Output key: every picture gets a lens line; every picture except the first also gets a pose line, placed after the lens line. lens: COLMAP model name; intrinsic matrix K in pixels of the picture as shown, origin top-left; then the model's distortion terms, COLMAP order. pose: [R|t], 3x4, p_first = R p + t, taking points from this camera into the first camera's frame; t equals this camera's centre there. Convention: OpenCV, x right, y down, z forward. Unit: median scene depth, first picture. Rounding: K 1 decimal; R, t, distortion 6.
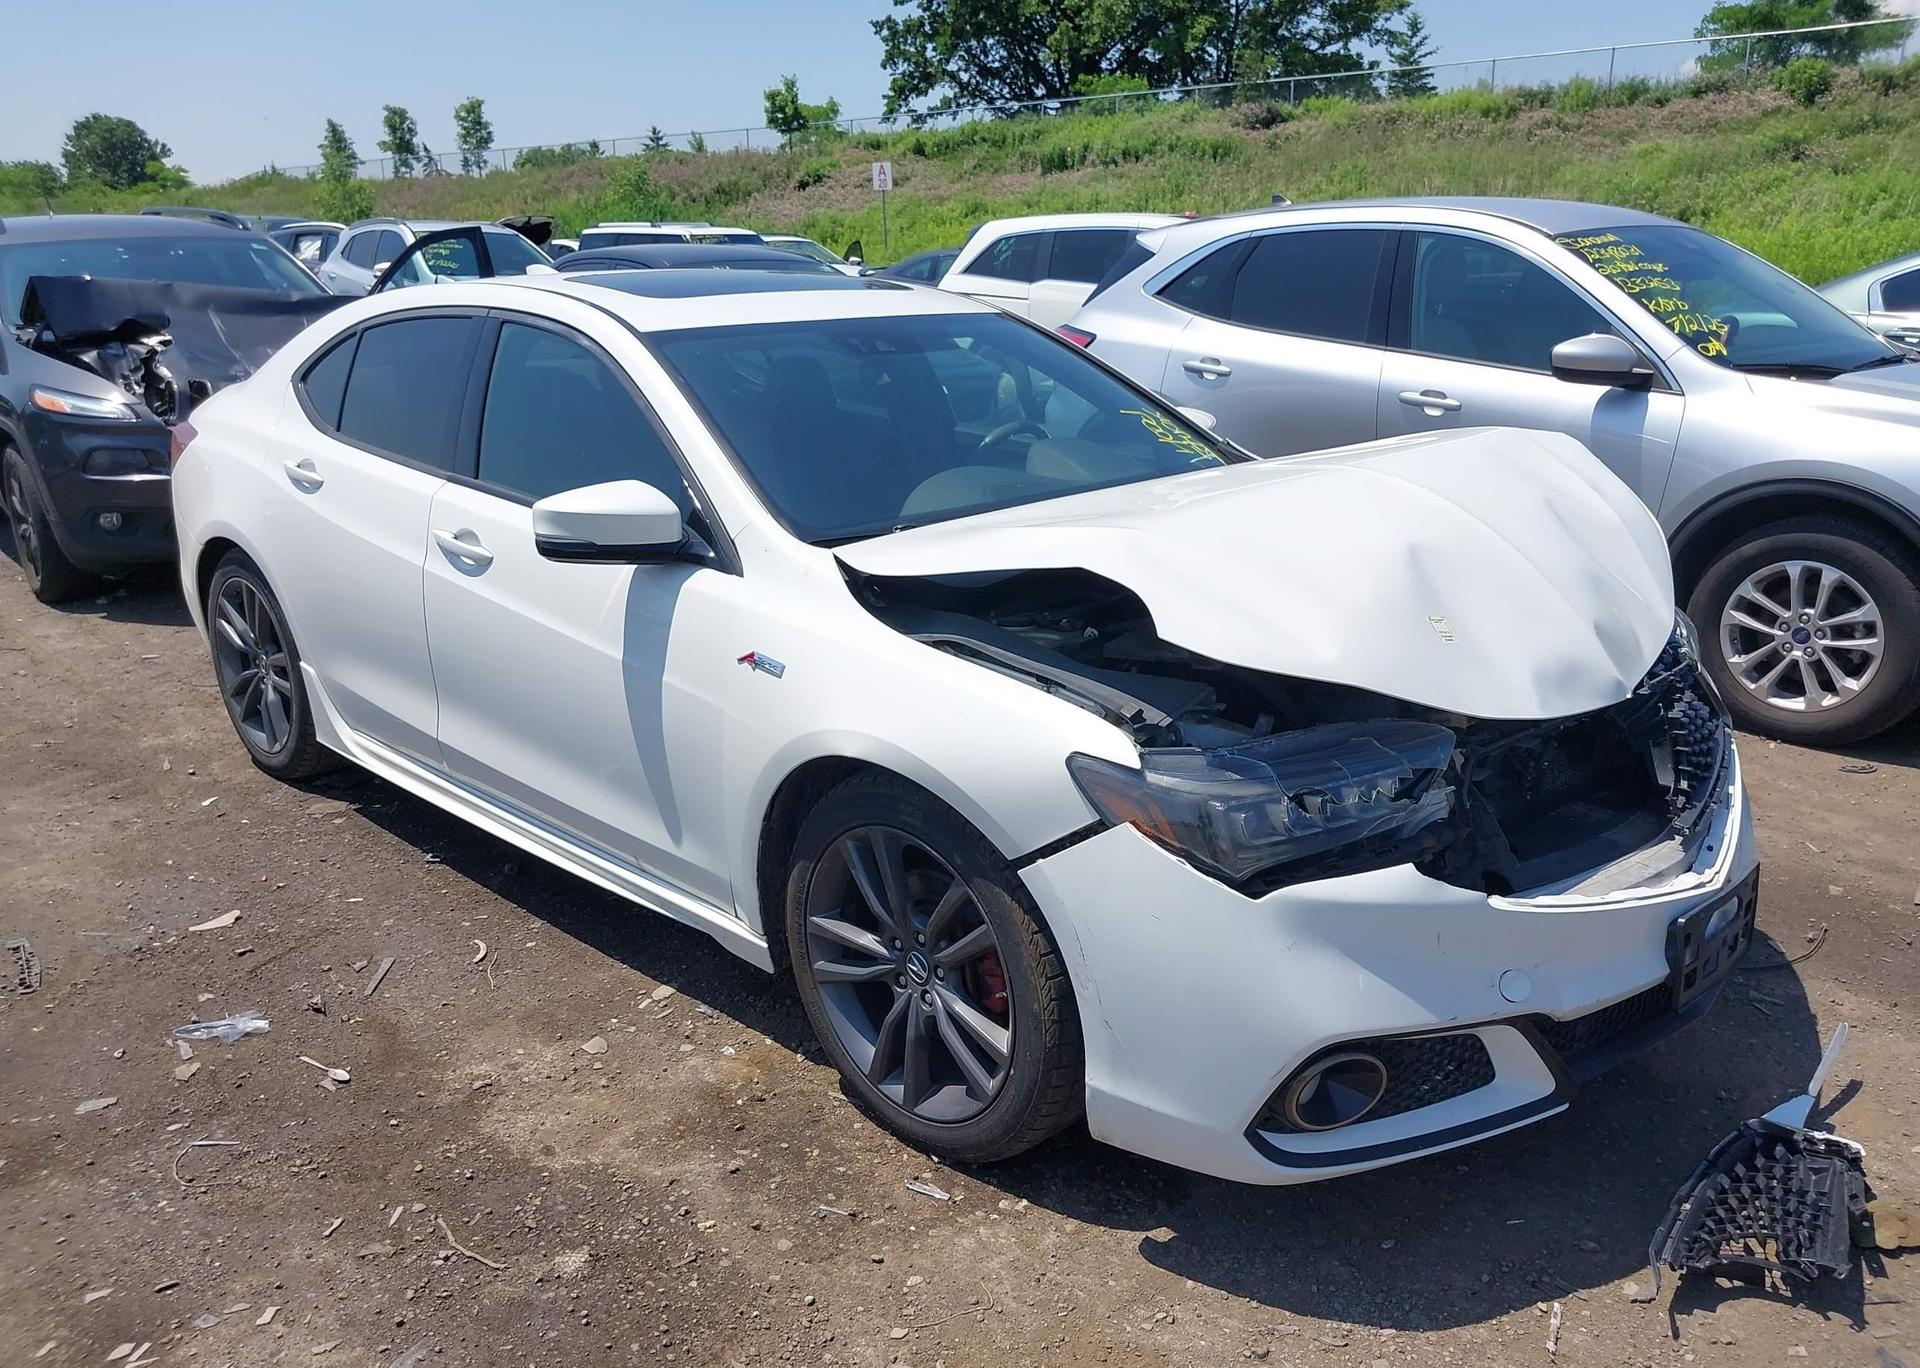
lens RADIAL K [[1505.1, 0, 964.6], [0, 1505.1, 675.9], [0, 0, 1]] dist [0.016193, -0.021714]
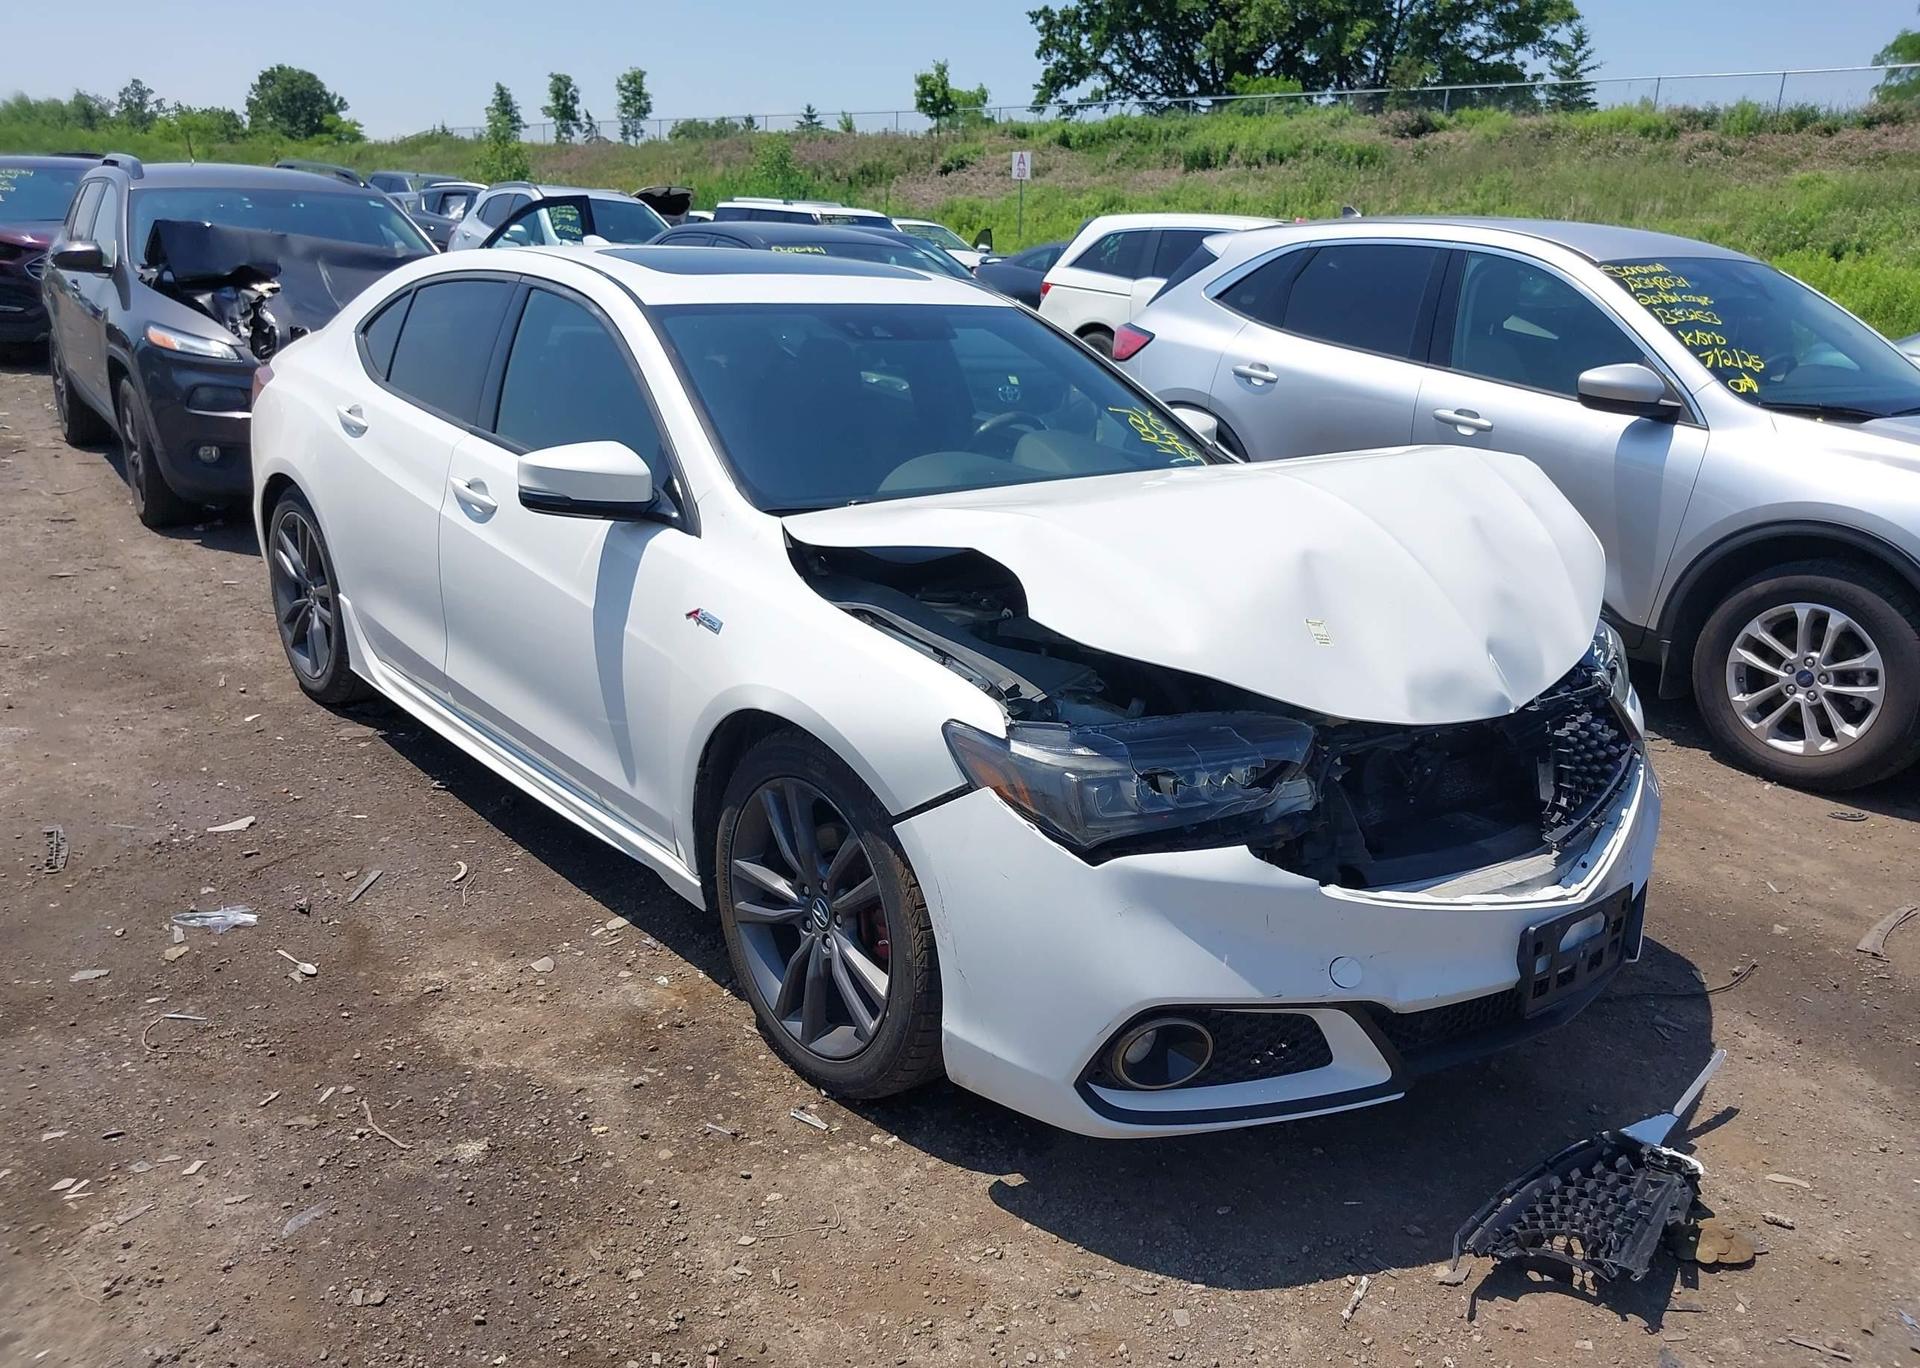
lens RADIAL K [[1505.1, 0, 969.2], [0, 1505.1, 676.8], [0, 0, 1]] dist [0.016193, -0.021714]
pose [[0.994392, 0.076604, -0.072909, 0.079286], [-0.076099, 0.997053, 0.009684, 0.004471], [0.073436, -0.004081, 0.997292, -0.032743]]
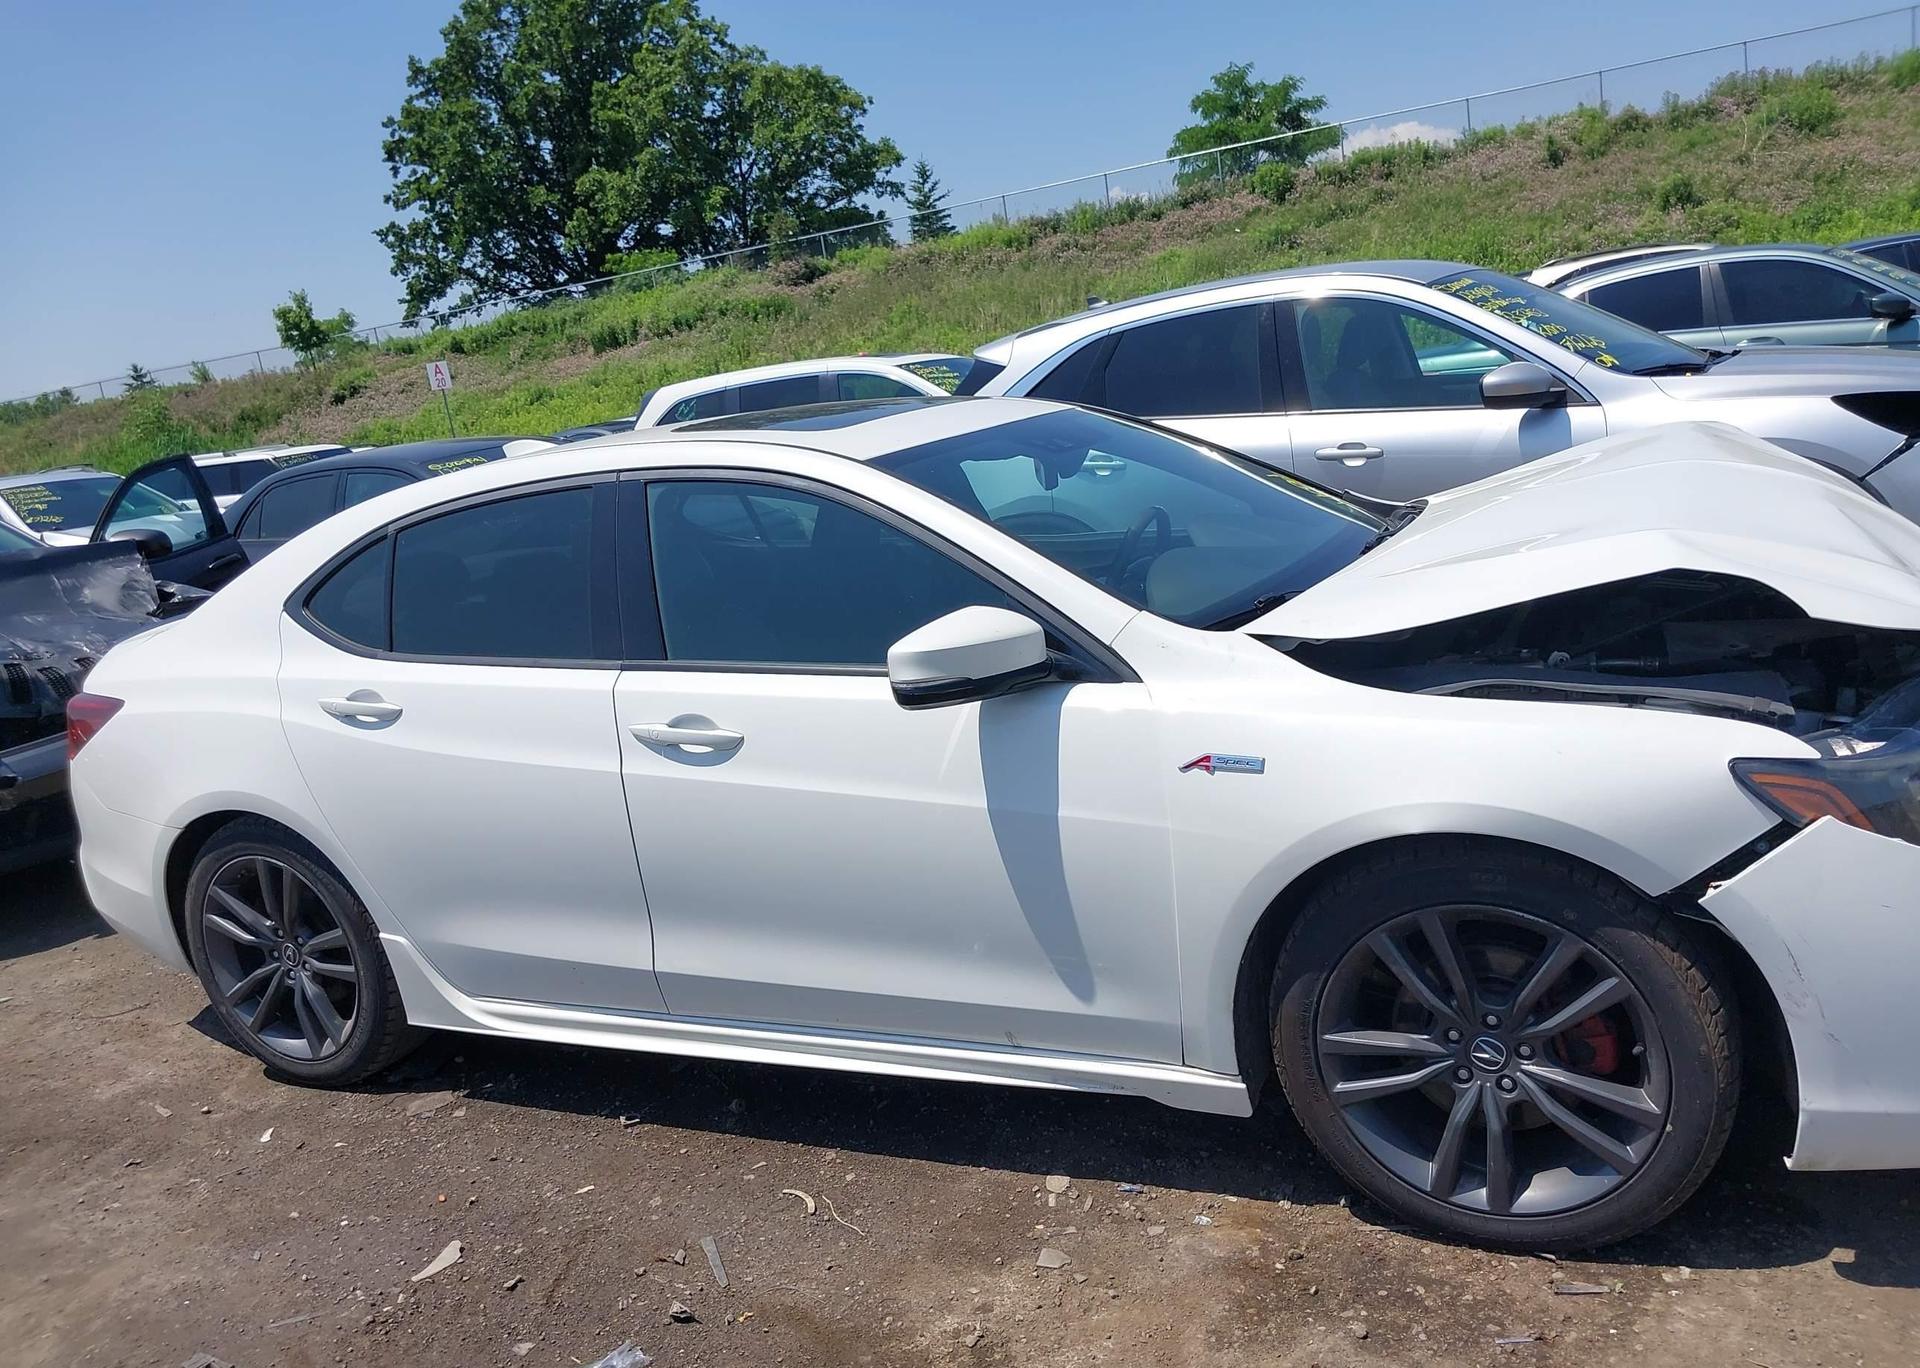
lens RADIAL K [[1505.1, 0, 947.3], [0, 1505.1, 684.7], [0, 0, 1]] dist [0.016193, -0.021714]
pose [[0.945752, -0.190168, 0.263419, -0.306015], [0.214852, 0.974274, -0.068031, -0.017444], [-0.243706, 0.120936, 0.962280, 0.099598]]
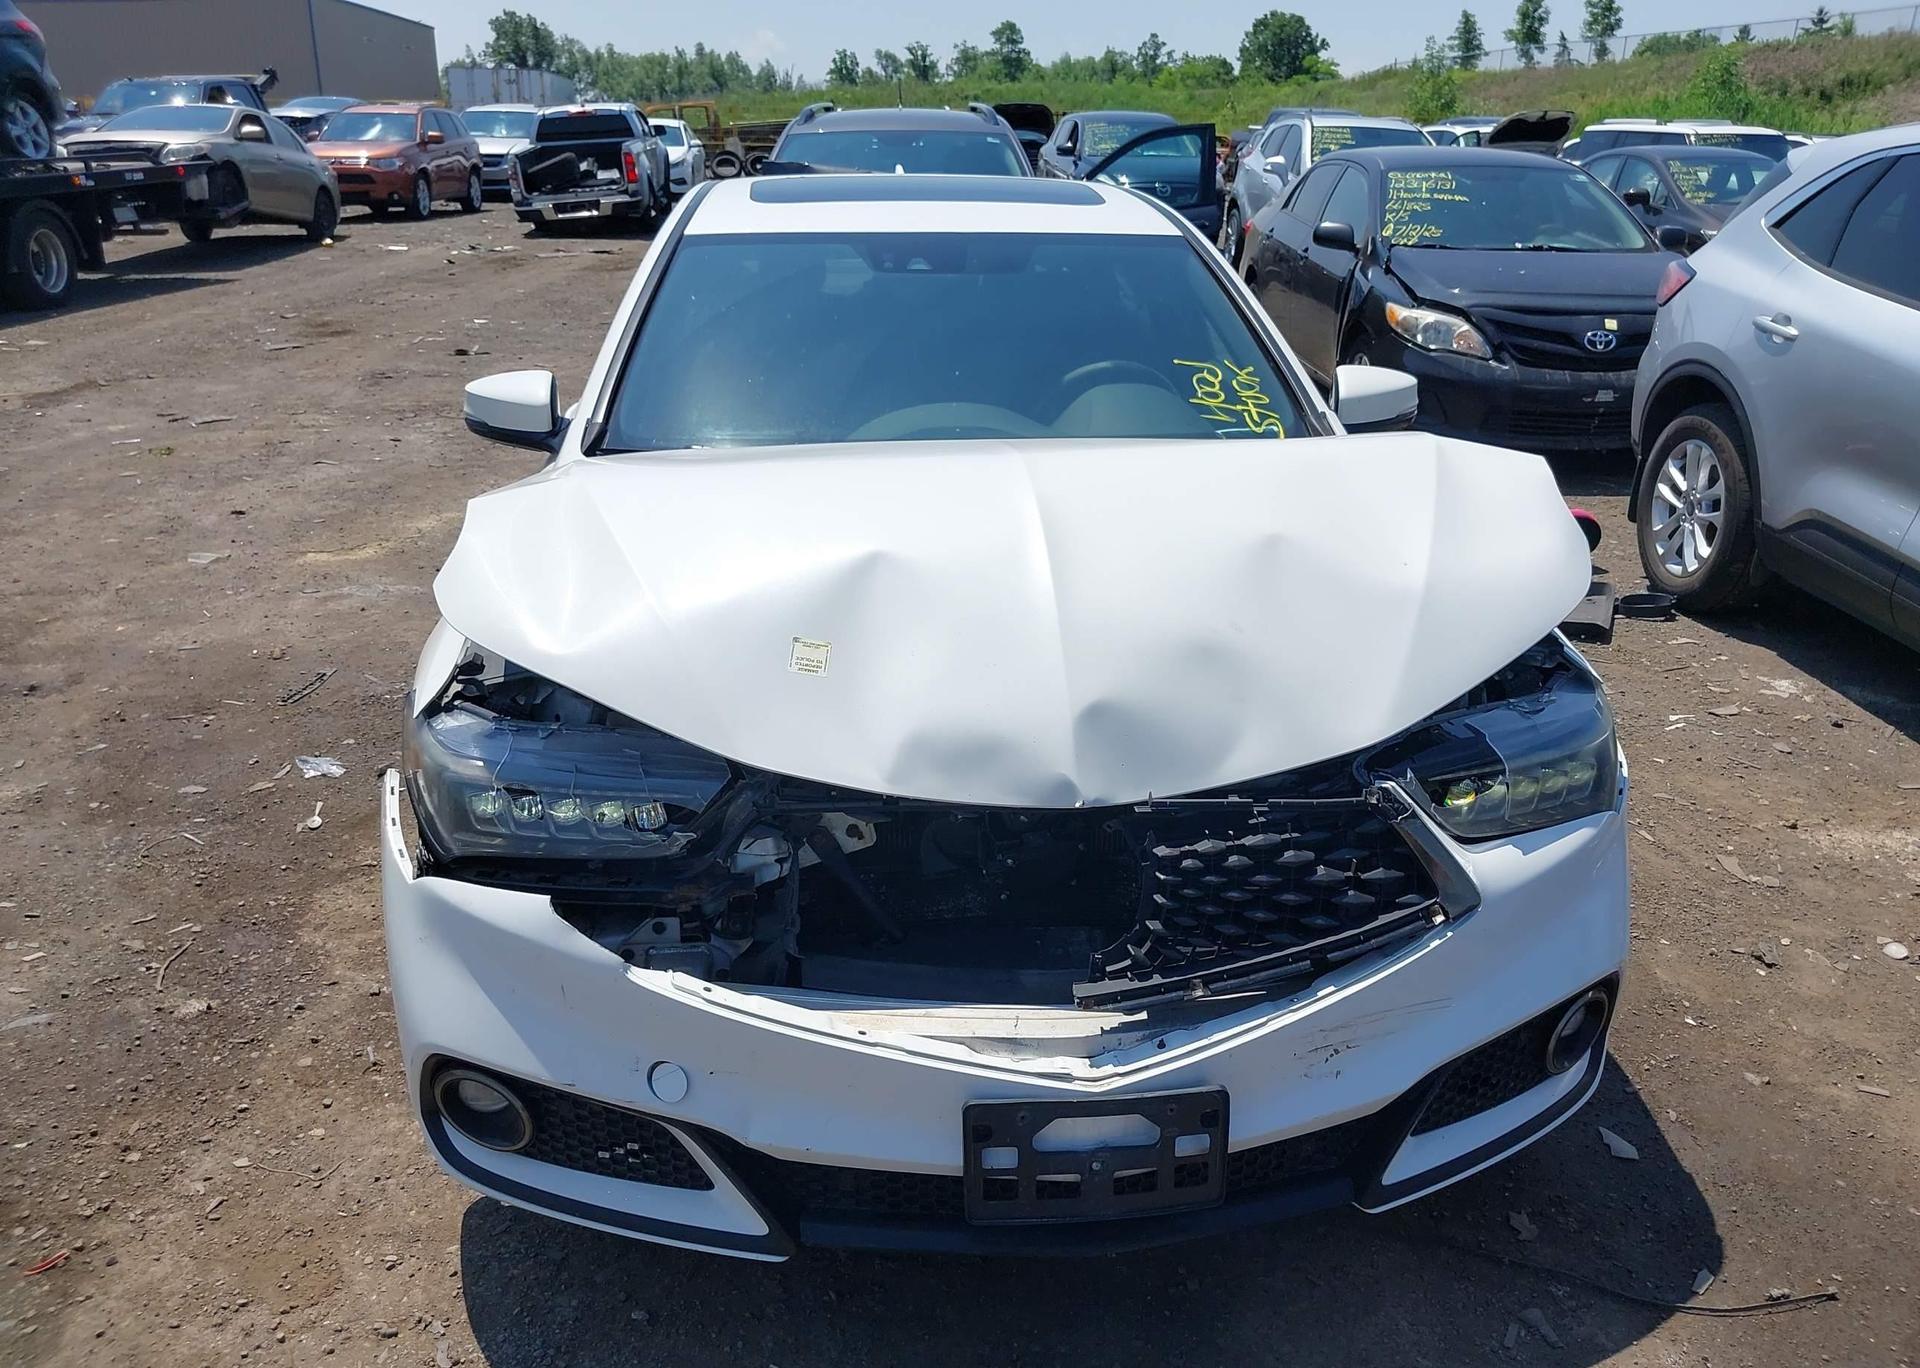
lens RADIAL K [[1505.1, 0, 992.5], [0, 1505.1, 689.2], [0, 0, 1]] dist [0.016193, -0.021714]
pose [[0.778931, 0.232580, -0.582386, 0.453413], [-0.190409, 0.972554, 0.133727, -0.072990], [0.597504, 0.006728, 0.801837, 0.211118]]
